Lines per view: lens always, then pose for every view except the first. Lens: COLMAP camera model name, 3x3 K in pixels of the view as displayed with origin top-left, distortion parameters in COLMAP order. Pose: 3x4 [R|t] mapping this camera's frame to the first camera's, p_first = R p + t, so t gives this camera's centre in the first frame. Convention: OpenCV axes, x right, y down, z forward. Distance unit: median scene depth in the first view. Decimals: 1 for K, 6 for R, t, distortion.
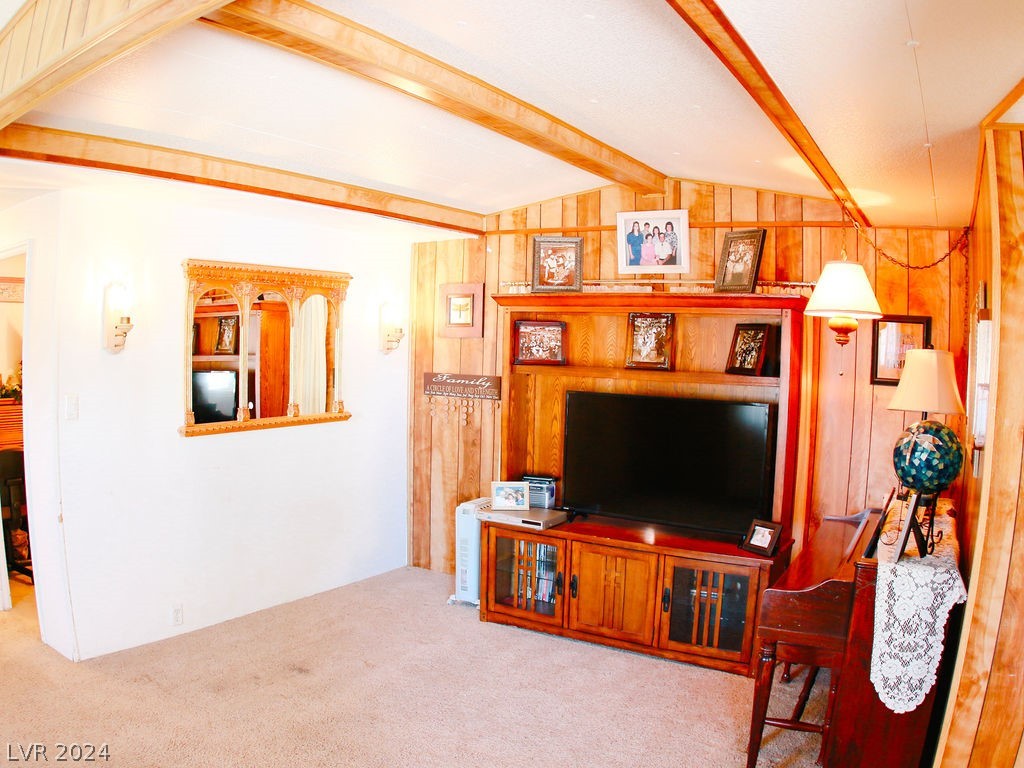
lens RADIAL K [[818.4, 0, 514.4], [0, 818.4, 394.3], [0, 0, 1]] dist [-0.256700, 0.067547]
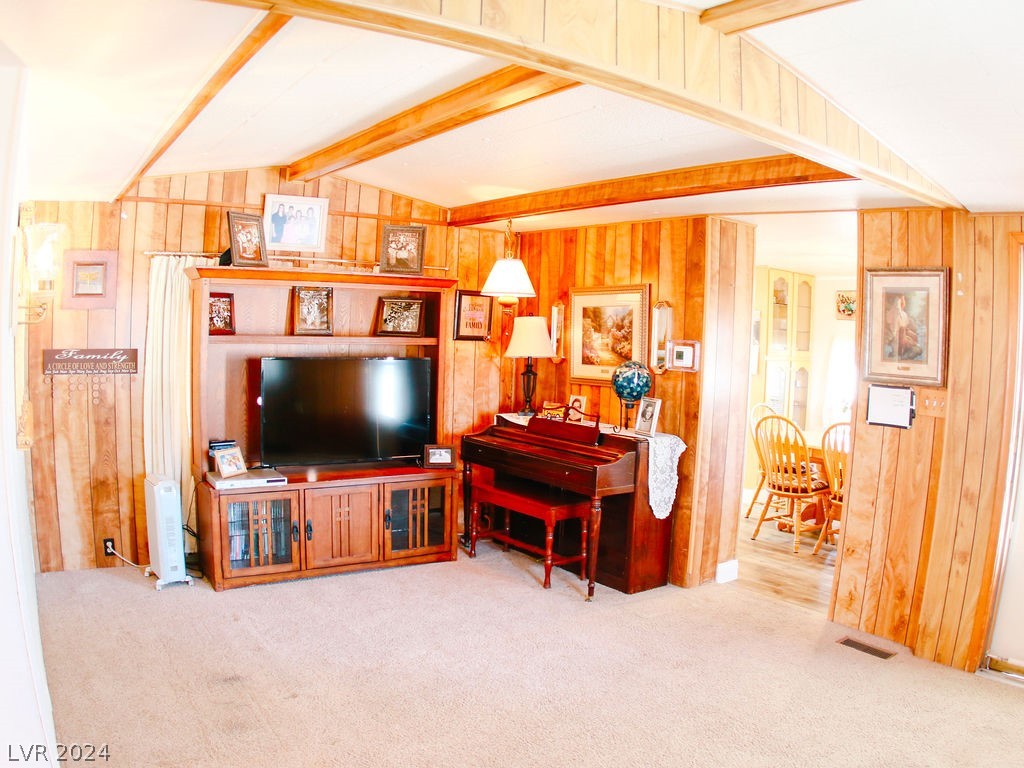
lens RADIAL K [[818.4, 0, 517.1], [0, 818.4, 386.0], [0, 0, 1]] dist [-0.256700, 0.067547]
pose [[0.427962, -0.086139, 0.899682, -0.714128], [0.039975, 0.996278, 0.076373, -0.032975], [-0.902912, 0.003280, 0.429813, 0.232519]]
